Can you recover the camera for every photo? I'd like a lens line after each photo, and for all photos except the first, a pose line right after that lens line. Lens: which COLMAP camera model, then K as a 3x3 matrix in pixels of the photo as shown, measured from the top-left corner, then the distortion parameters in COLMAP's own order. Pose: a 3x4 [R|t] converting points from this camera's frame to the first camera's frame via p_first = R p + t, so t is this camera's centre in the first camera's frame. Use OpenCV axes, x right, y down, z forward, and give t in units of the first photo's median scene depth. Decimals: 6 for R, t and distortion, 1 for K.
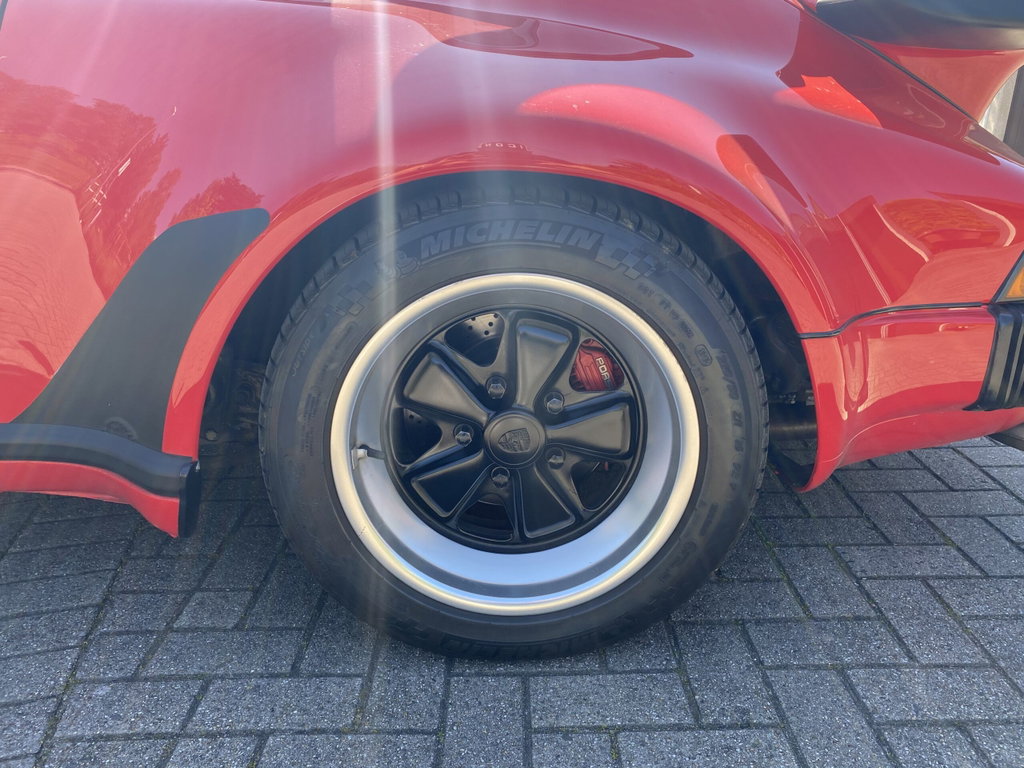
lens RADIAL K [[652.0, 0, 512.0], [0, 652.0, 384.0], [0, 0, 1]] dist [0.002520, 0.000867]
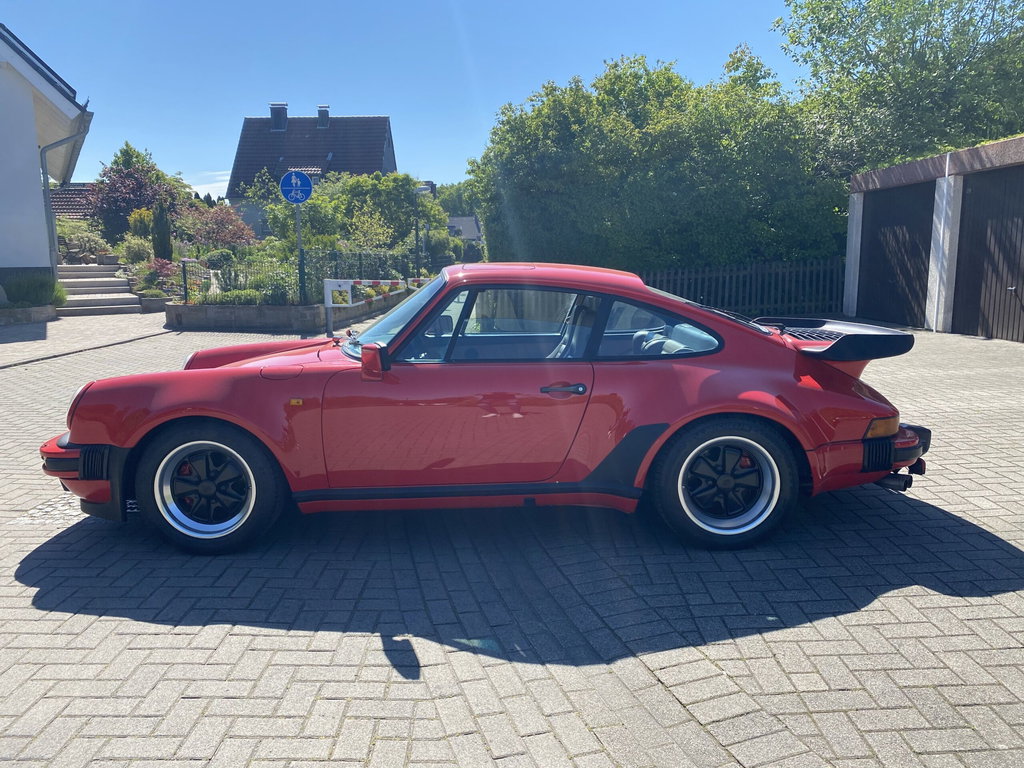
lens RADIAL K [[758.9, 0, 512.0], [0, 758.9, 384.0], [0, 0, 1]] dist [0.003463, 0.000352]
pose [[0.999591, -0.027341, -0.008416, -1.076147], [0.025393, 0.983509, -0.179069, 0.260127], [0.013173, 0.178782, 0.983800, -3.052945]]
